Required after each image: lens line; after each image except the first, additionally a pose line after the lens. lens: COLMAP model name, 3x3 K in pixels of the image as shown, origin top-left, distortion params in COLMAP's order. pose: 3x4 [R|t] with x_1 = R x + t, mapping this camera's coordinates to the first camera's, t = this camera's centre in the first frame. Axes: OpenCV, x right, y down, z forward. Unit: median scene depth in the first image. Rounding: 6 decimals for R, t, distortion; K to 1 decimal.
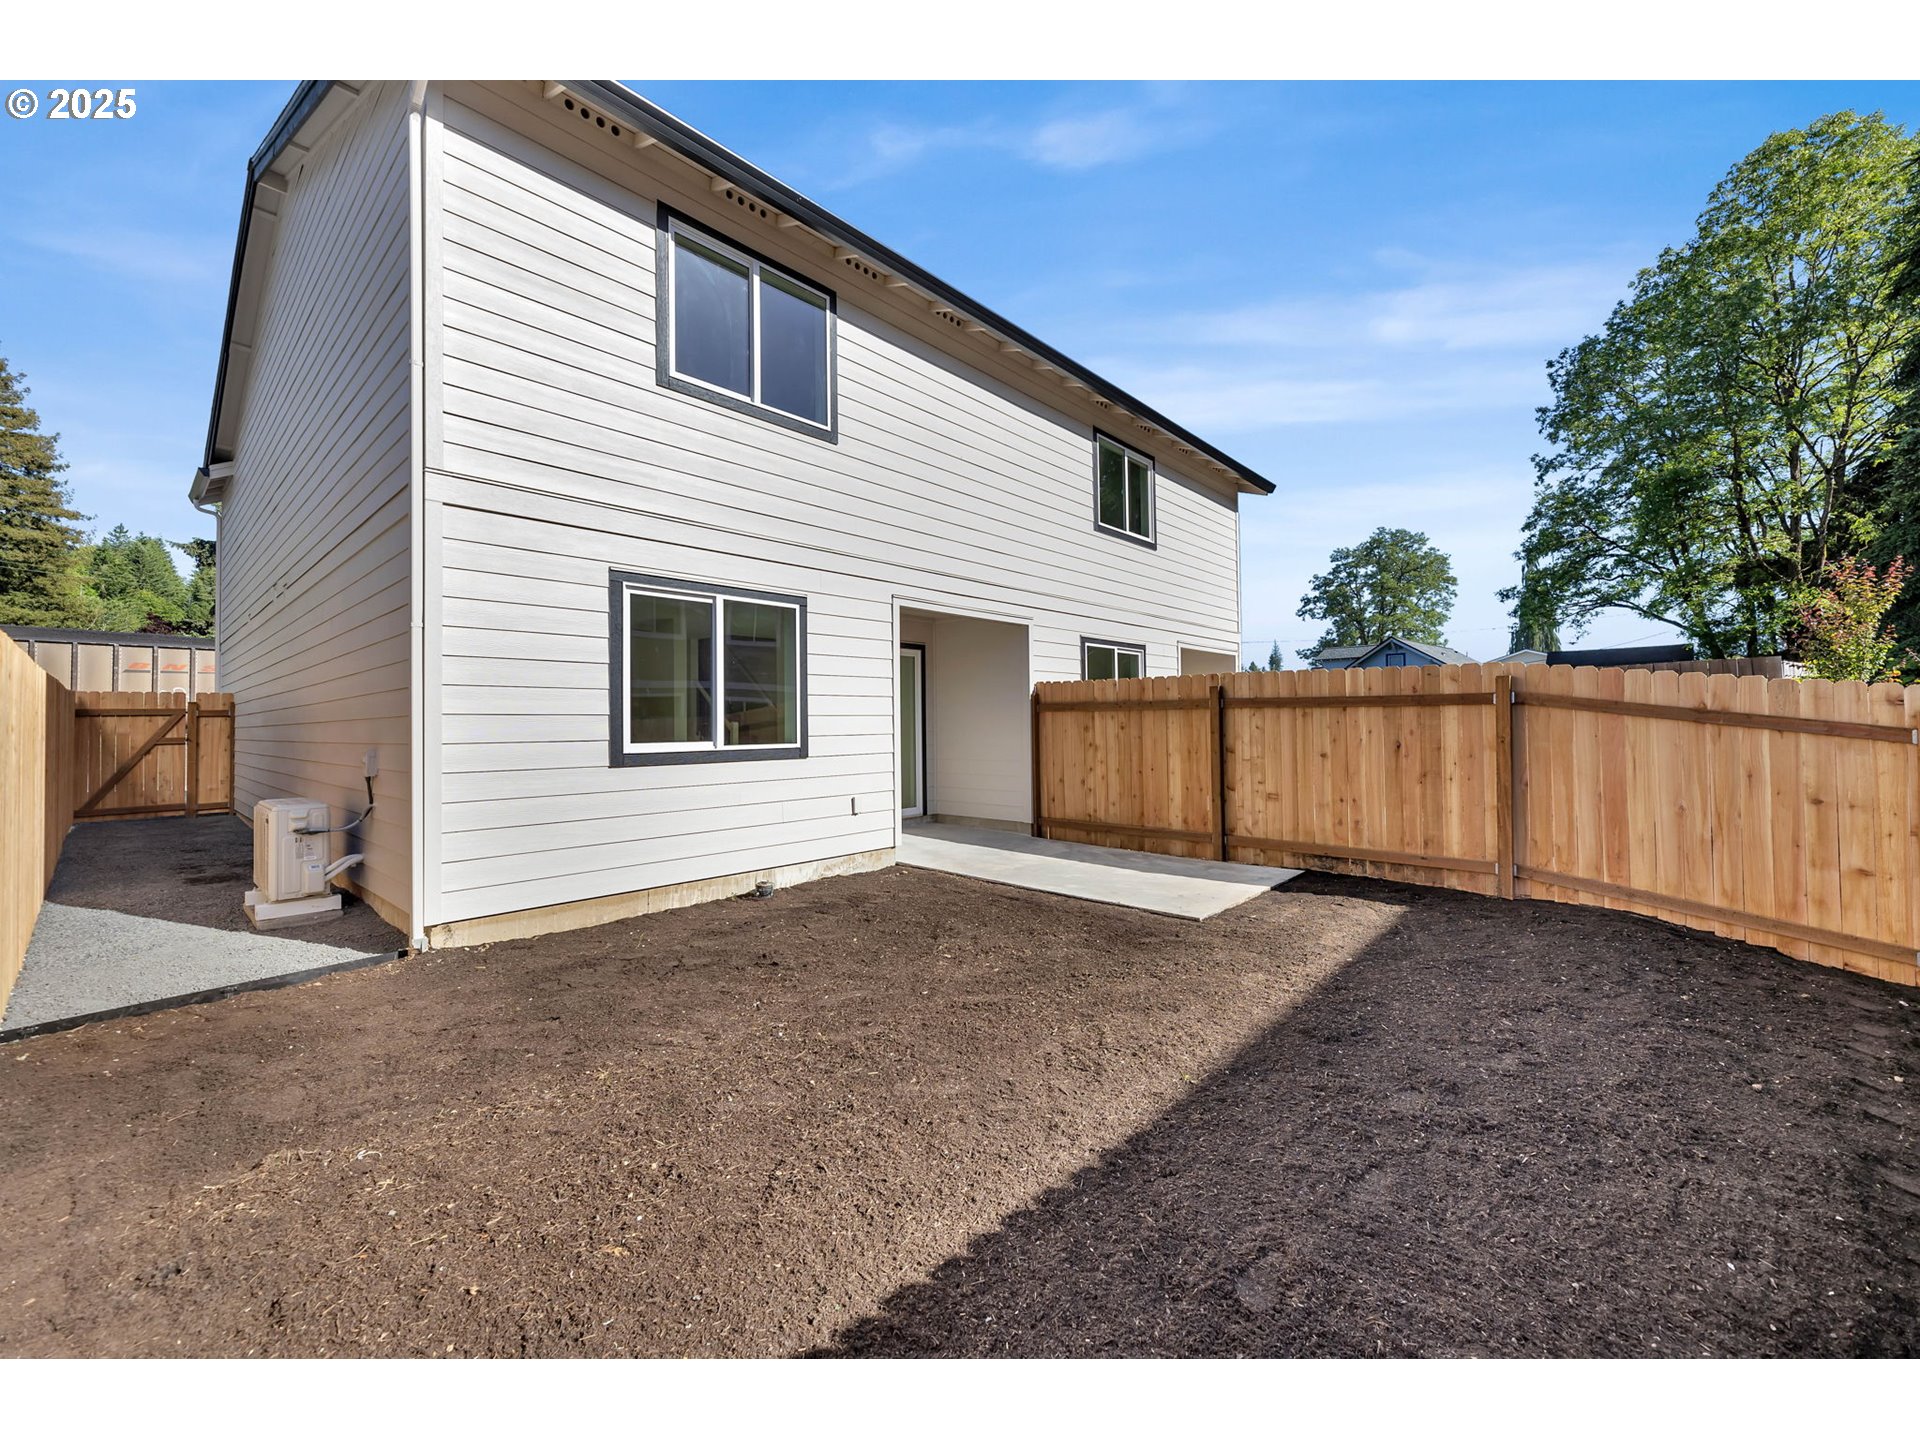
lens RADIAL K [[771.1, 0, 960.4], [0, 771.1, 713.0], [0, 0, 1]] dist [-0.002490, 0.000065]
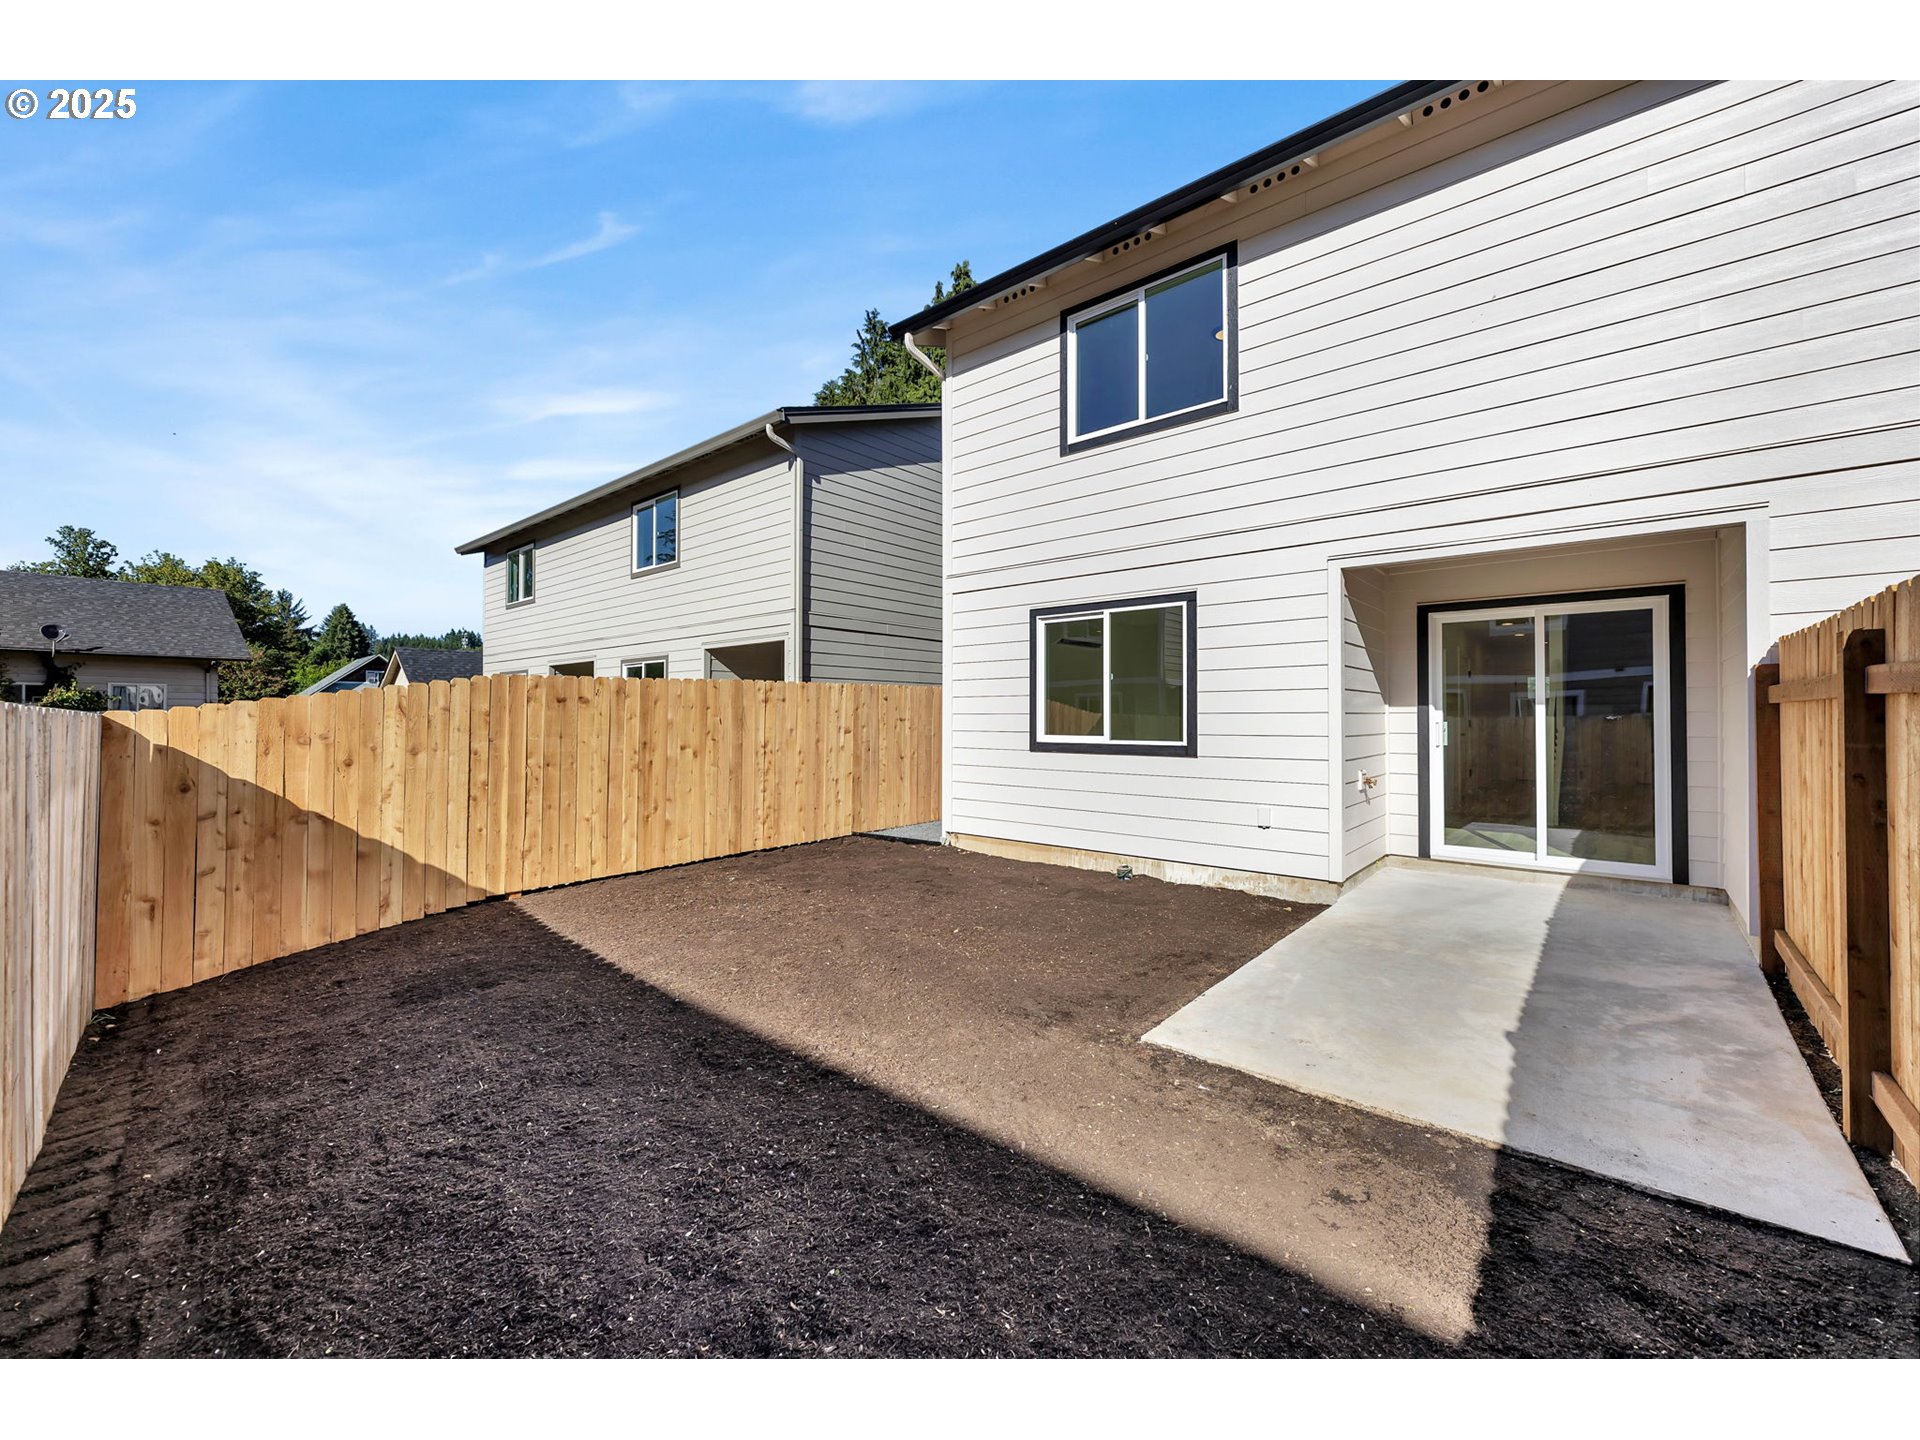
lens RADIAL K [[771.1, 0, 960.1], [0, 771.1, 714.3], [0, 0, 1]] dist [-0.002490, 0.000065]
pose [[0.018187, 0.006200, -0.999815, 0.801554], [0.013690, 0.999885, 0.006449, -0.006226], [0.999741, -0.013805, 0.018100, 0.721239]]
